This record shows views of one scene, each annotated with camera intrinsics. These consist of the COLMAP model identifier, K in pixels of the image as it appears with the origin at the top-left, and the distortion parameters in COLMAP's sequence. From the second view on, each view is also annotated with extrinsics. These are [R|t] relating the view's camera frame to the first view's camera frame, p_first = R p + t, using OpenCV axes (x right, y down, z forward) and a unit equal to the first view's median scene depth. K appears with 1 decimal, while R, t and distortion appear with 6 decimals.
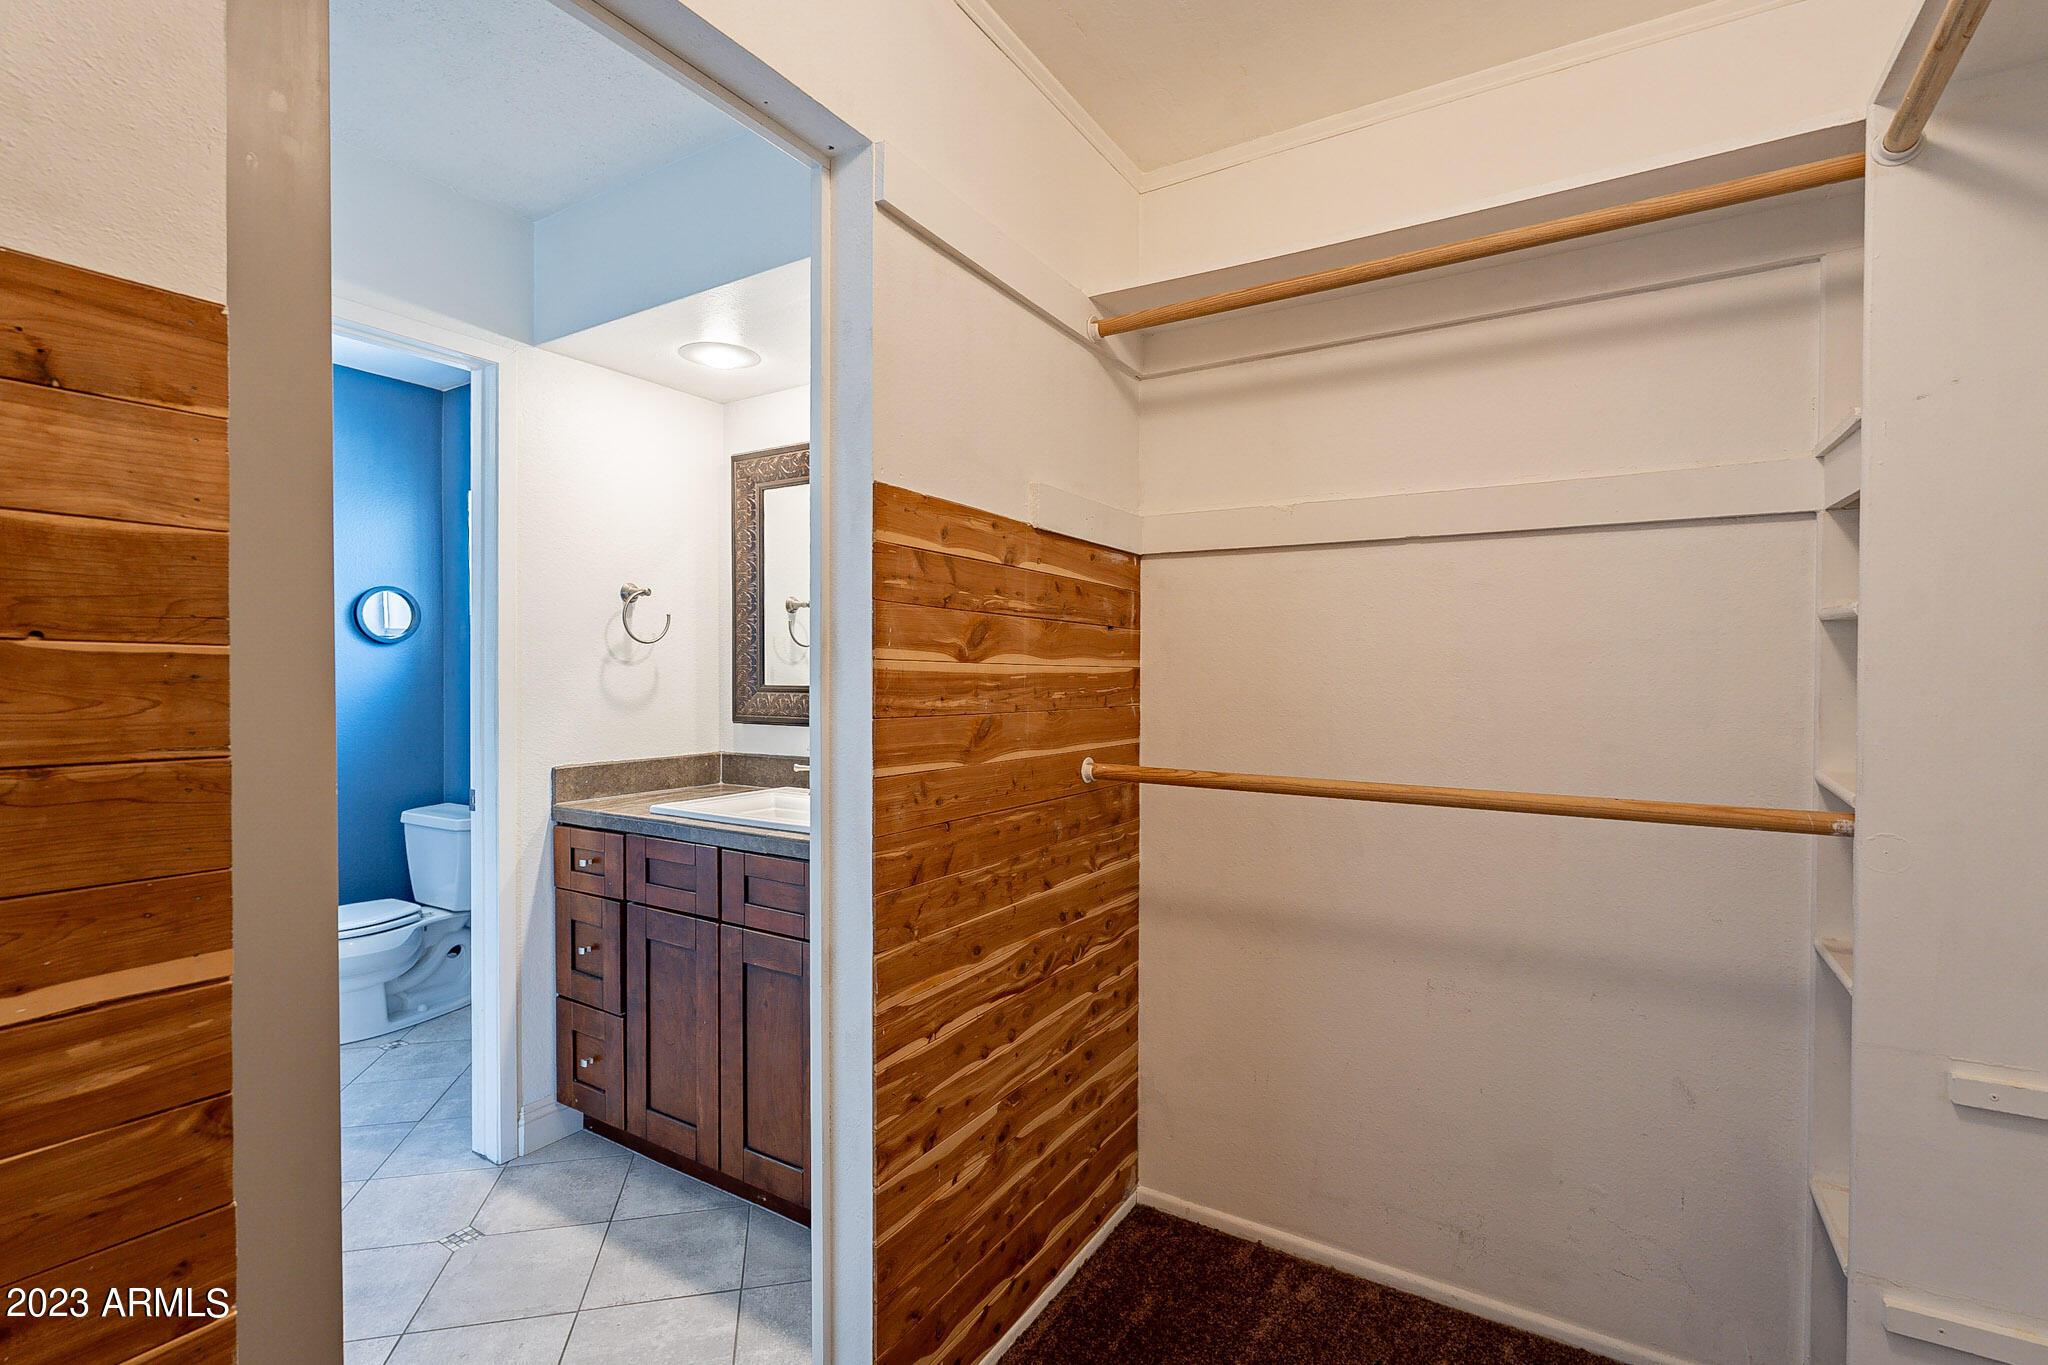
lens RADIAL K [[921.9, 0, 1024.0], [0, 921.9, 682.5], [0, 0, 1]] dist [-0.000163, -0.000211]
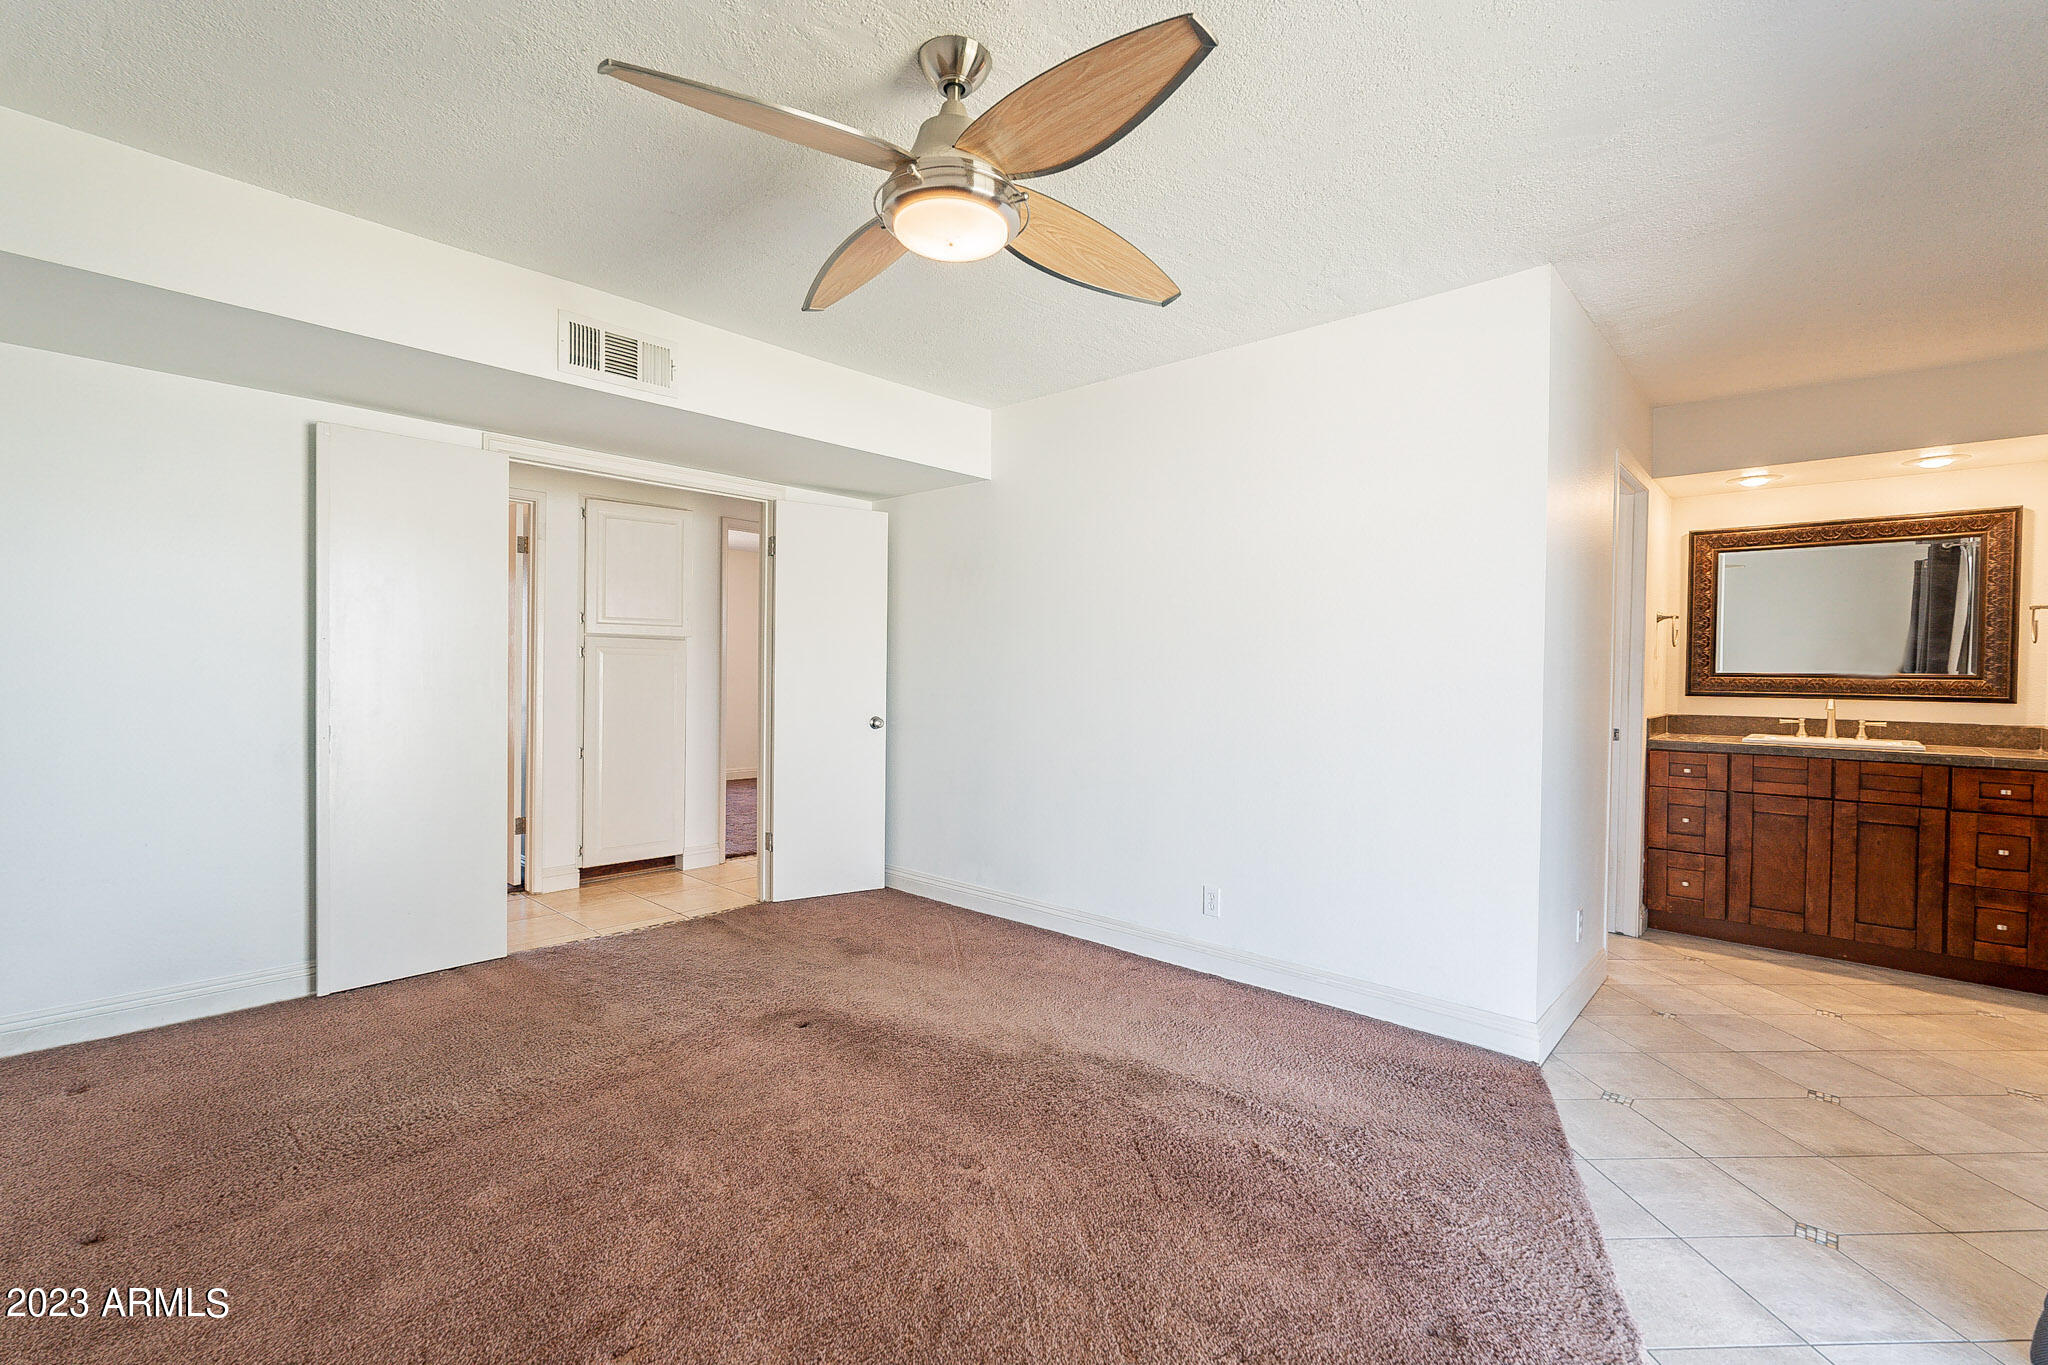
lens RADIAL K [[893.5, 0, 1024.0], [0, 893.5, 684.5], [0, 0, 1]] dist [-0.003326, -0.000232]
pose [[0.982354, 0.007421, -0.186884, -1.443093], [-0.006605, 0.999966, 0.004990, 0.029563], [0.186914, -0.003668, 0.982369, -0.948000]]
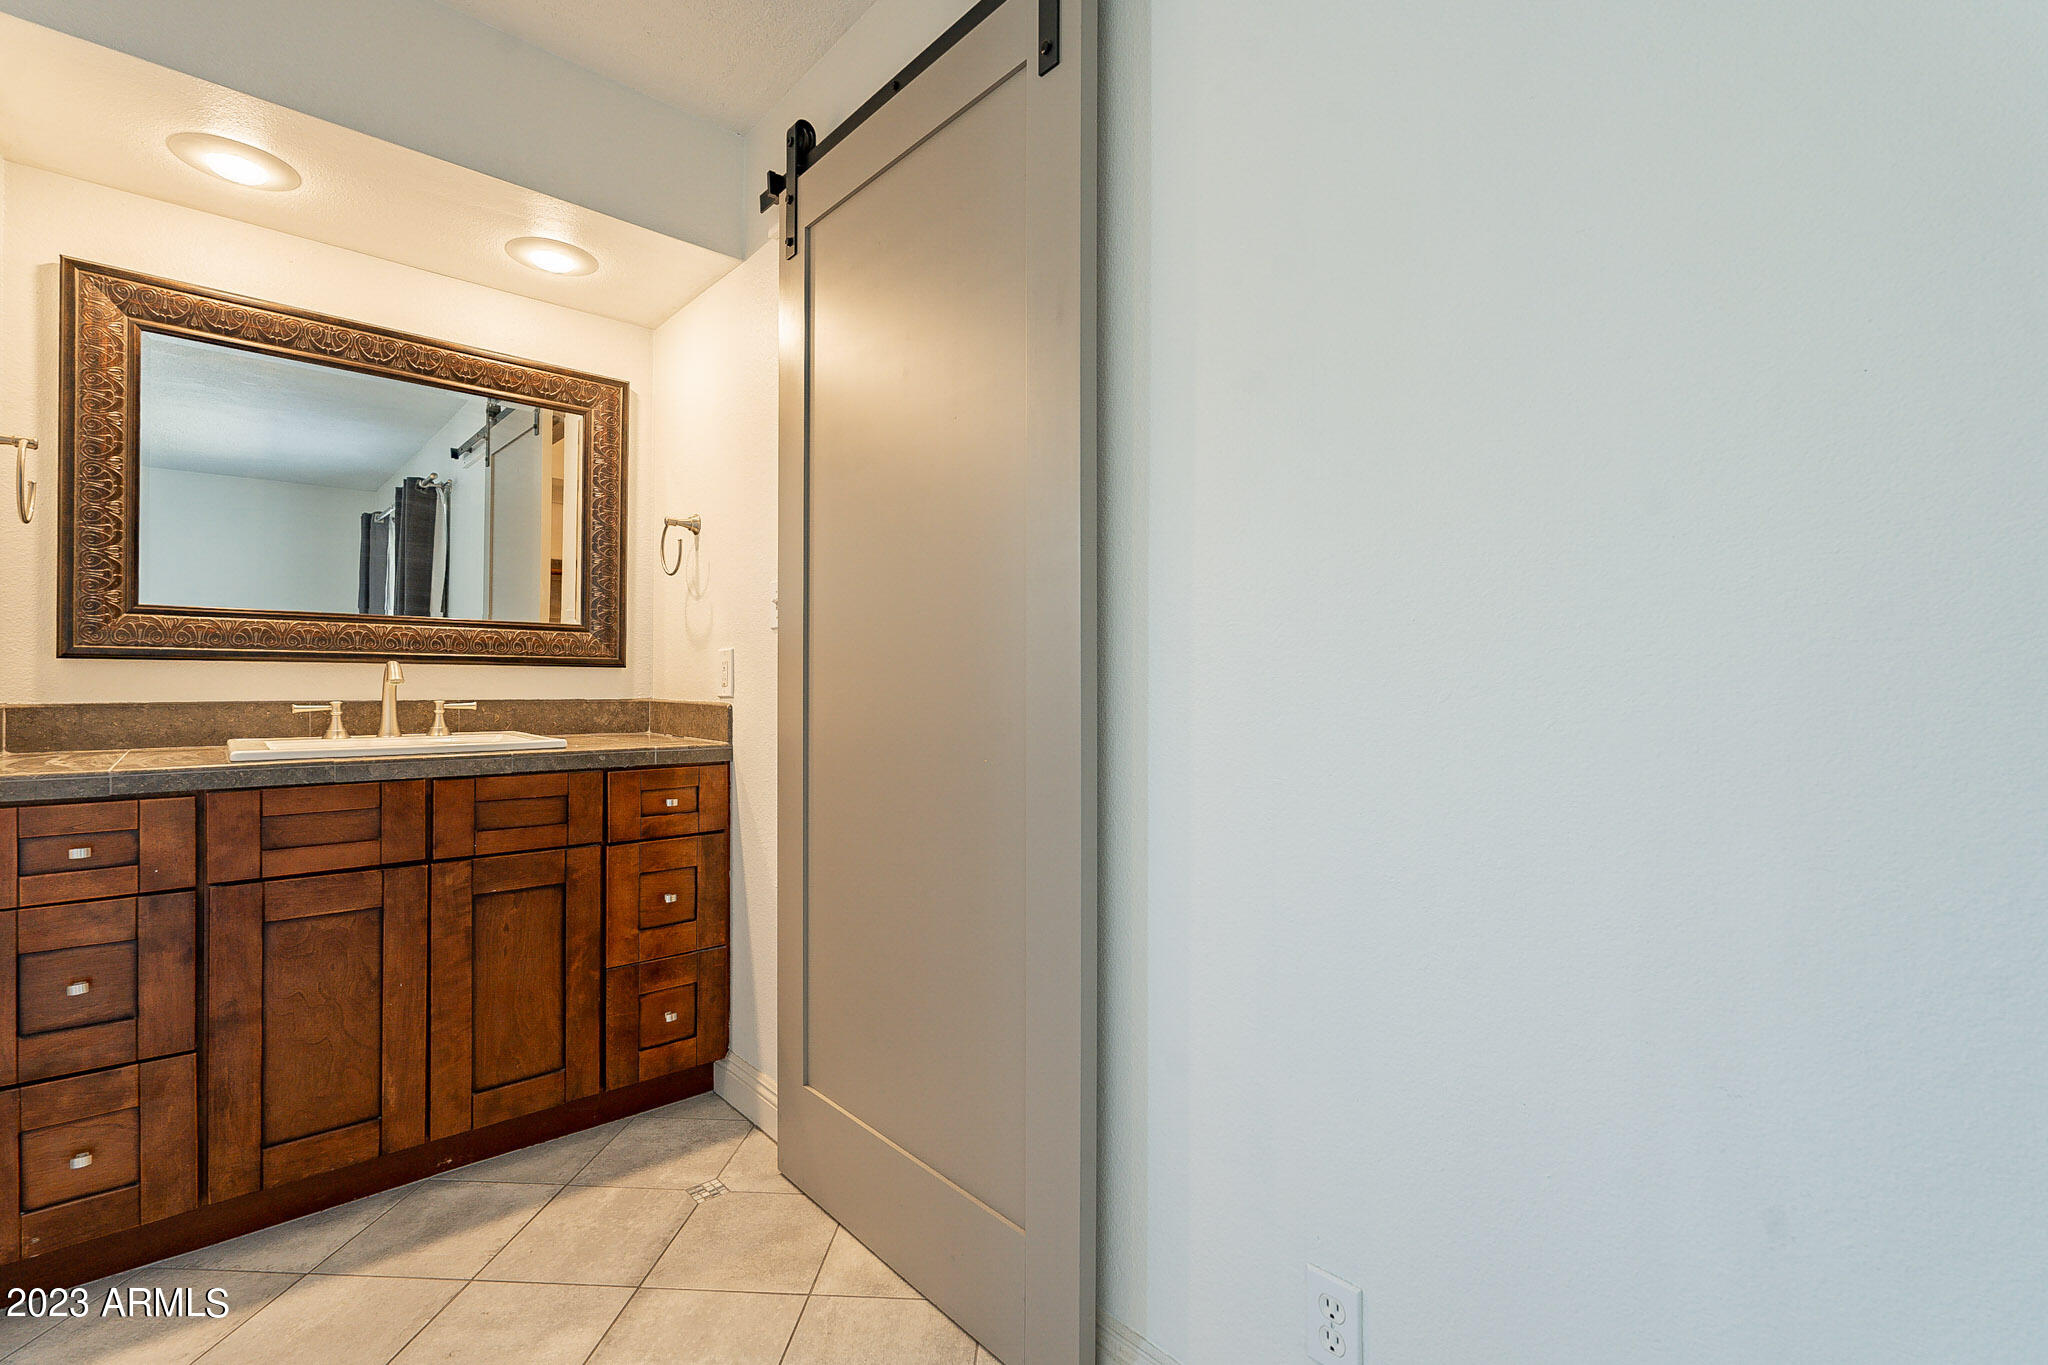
lens RADIAL K [[893.5, 0, 1024.0], [0, 893.5, 684.5], [0, 0, 1]] dist [-0.003326, -0.000232]
pose [[0.268154, -0.007590, 0.963346, -0.920386], [0.005578, 0.999964, 0.006326, 0.077666], [-0.963360, 0.003678, 0.268186, 0.193693]]
